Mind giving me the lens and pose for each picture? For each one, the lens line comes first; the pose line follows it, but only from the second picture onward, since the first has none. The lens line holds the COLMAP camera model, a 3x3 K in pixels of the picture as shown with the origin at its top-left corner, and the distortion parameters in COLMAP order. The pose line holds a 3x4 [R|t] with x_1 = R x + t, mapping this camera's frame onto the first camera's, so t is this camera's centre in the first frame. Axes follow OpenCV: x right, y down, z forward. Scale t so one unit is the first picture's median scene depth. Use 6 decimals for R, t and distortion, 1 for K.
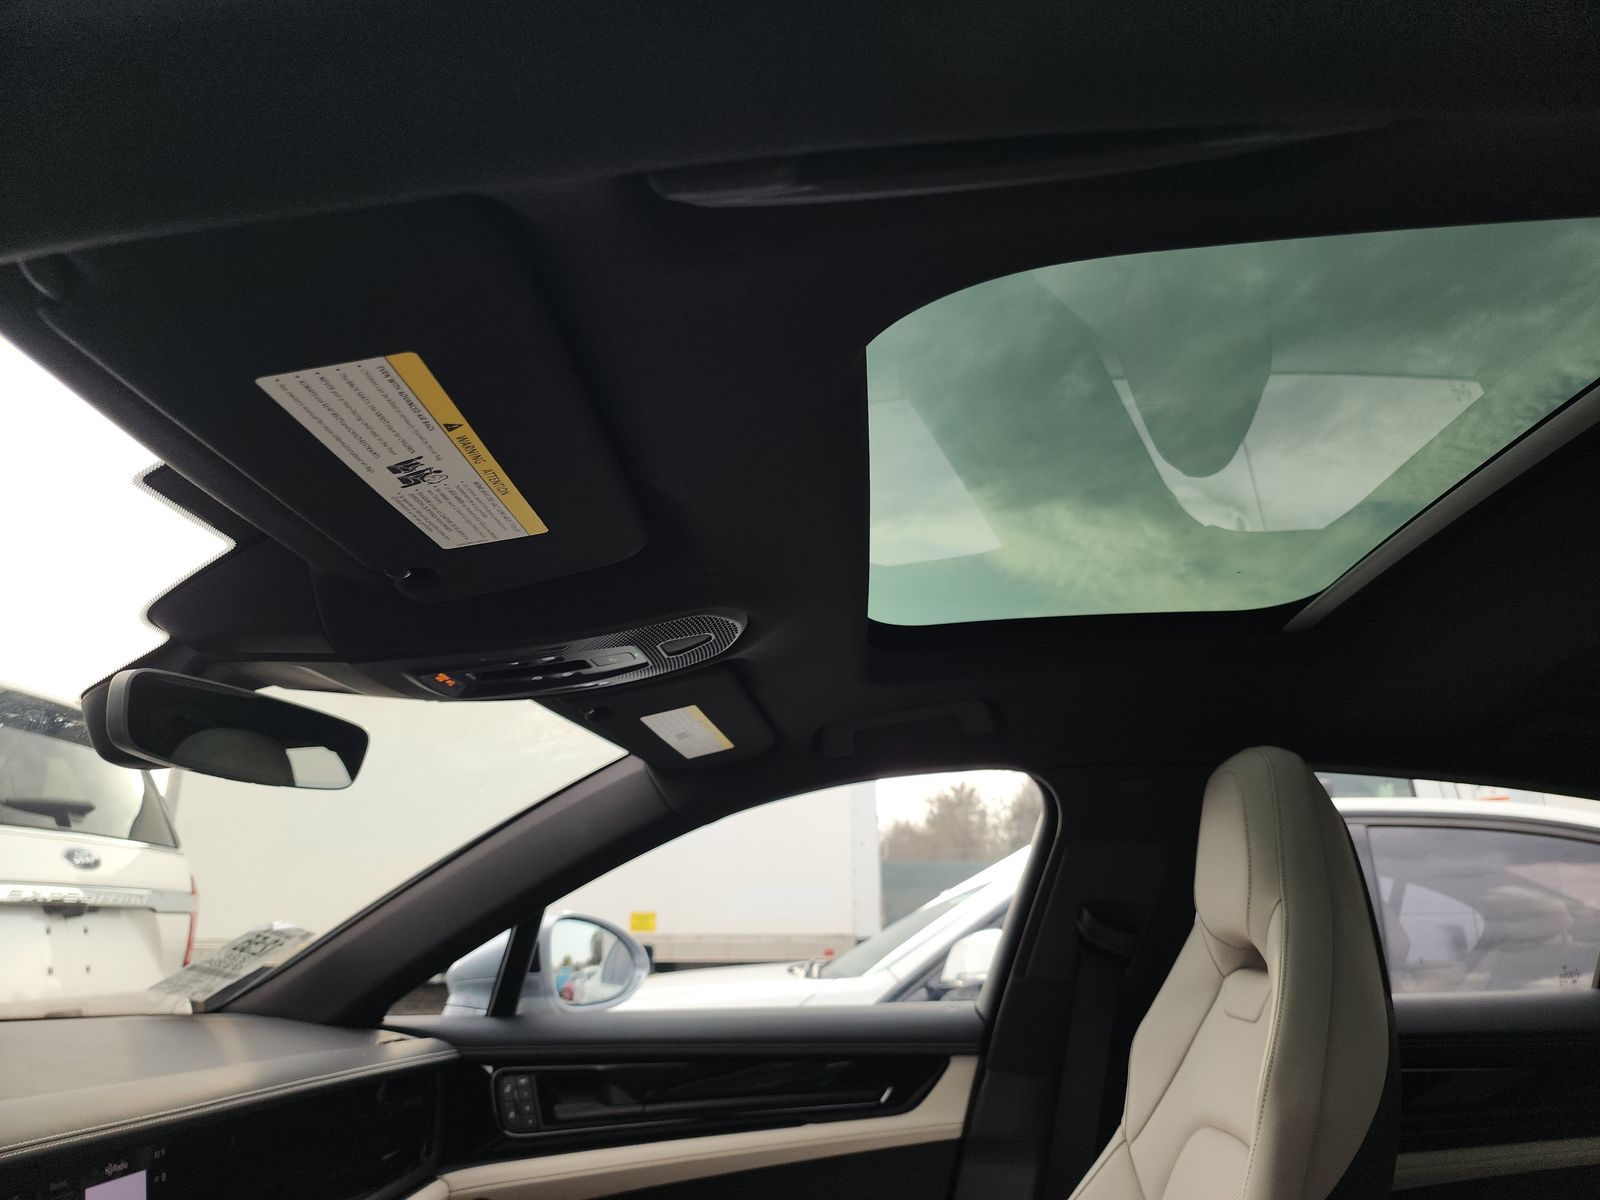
lens RADIAL K [[1074.5, 0, 796.7], [0, 1074.5, 598.4], [0, 0, 1]] dist [0.022403, -0.009546]
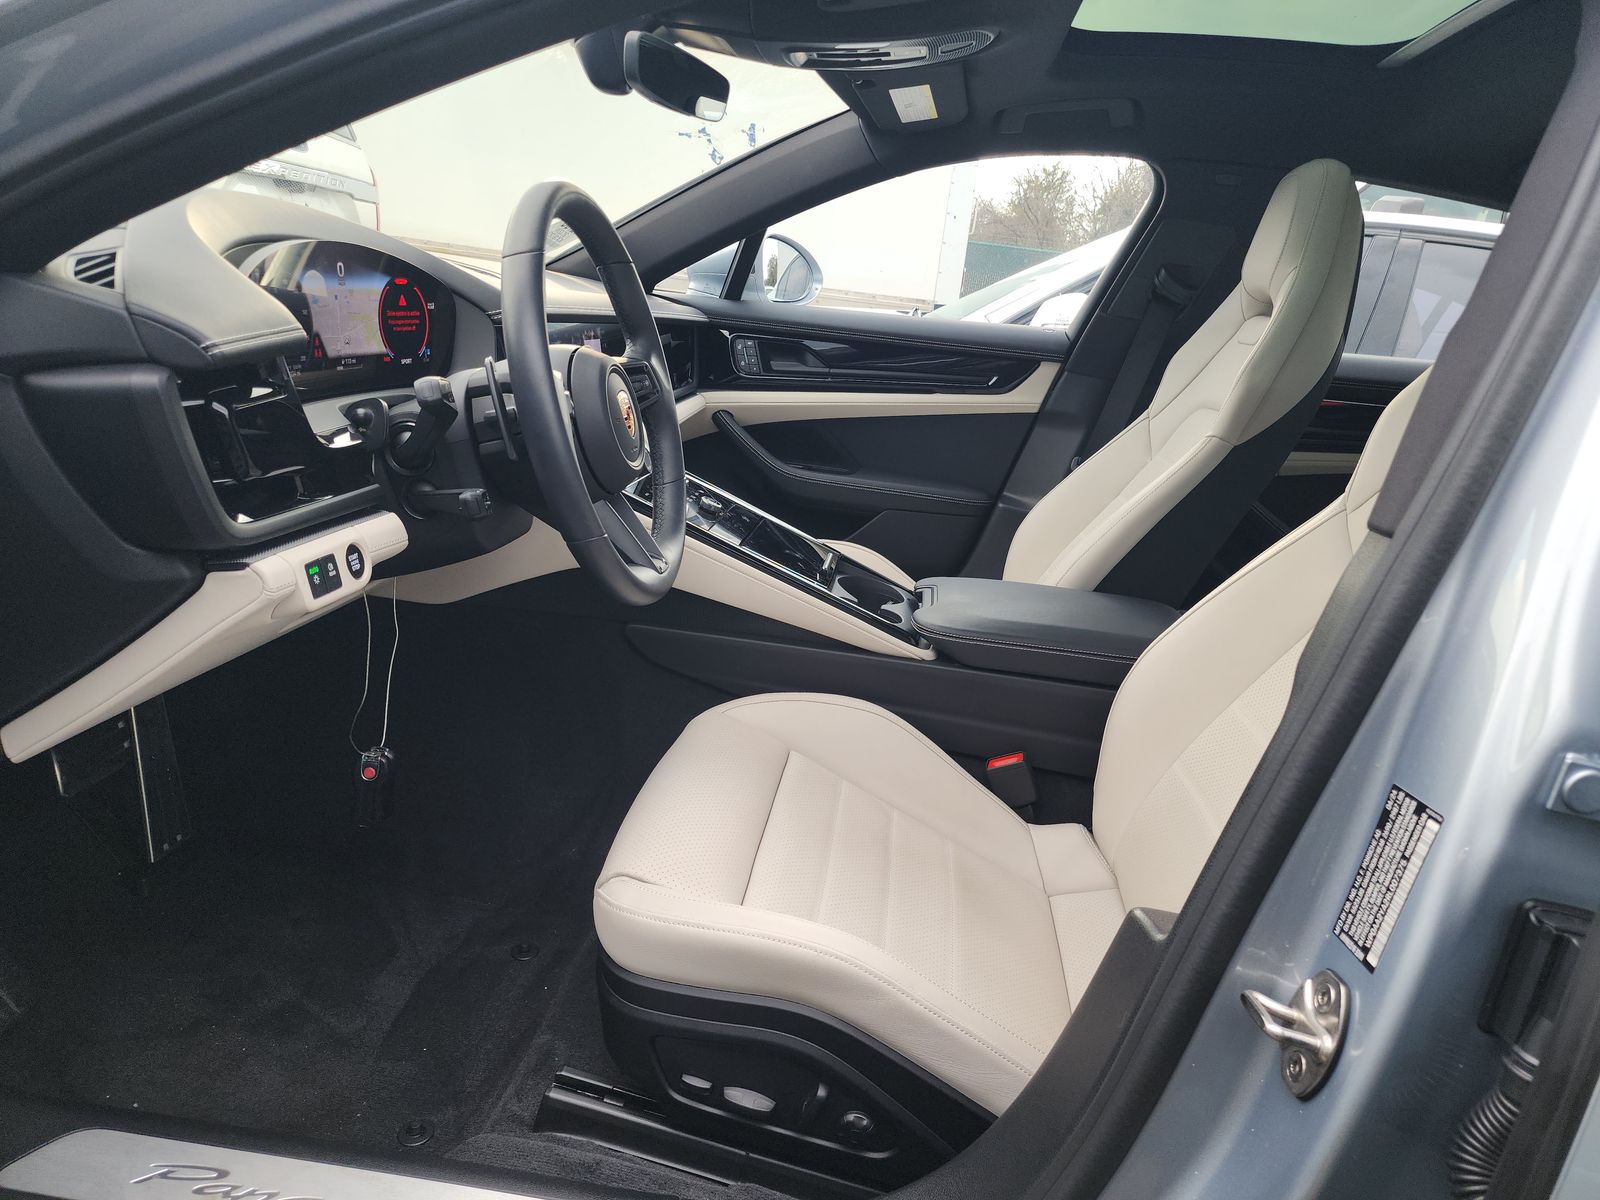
lens RADIAL K [[1074.5, 0, 797.8], [0, 1074.5, 603.6], [0, 0, 1]] dist [0.022403, -0.009546]
pose [[0.992002, 0.124883, -0.018357, -0.117132], [-0.094749, 0.832808, 0.545393, -0.066655], [0.083398, -0.539291, 0.837979, -0.424564]]
